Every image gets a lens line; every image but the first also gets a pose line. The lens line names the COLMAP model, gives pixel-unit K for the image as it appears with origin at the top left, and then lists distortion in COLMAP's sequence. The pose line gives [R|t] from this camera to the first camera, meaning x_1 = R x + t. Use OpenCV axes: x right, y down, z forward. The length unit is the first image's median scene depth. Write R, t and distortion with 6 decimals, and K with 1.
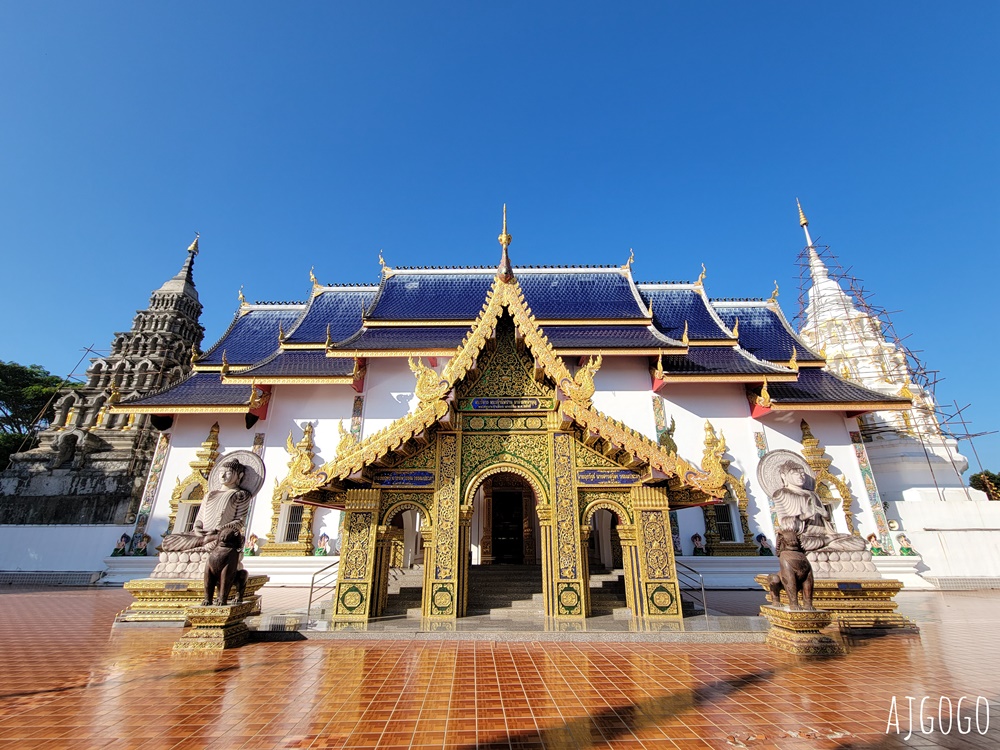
lens RADIAL K [[432.8, 0, 499.4], [0, 432.8, 388.1], [0, 0, 1]] dist [-0.000070, -0.000160]
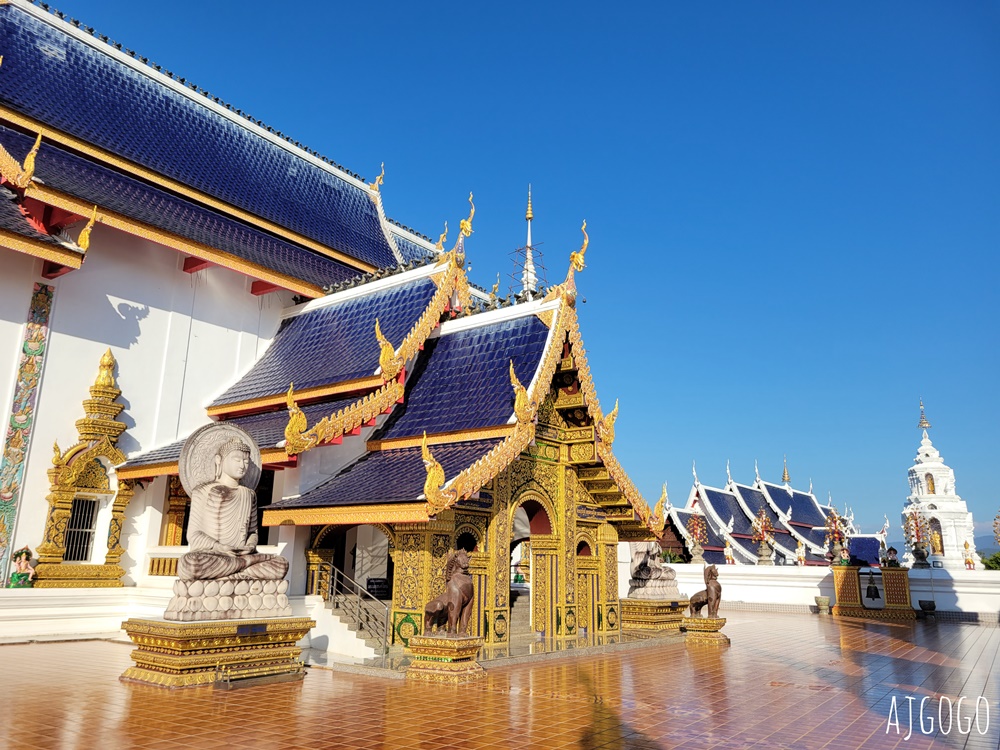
lens RADIAL K [[759.6, 0, 500.2], [0, 759.6, 370.4], [0, 0, 1]] dist [0.025335, -0.008985]
pose [[0.597784, 0.212125, 0.773083, -1.388517], [-0.281893, 0.958390, -0.044998, 0.011093], [-0.750460, -0.191027, 0.632707, 0.023441]]
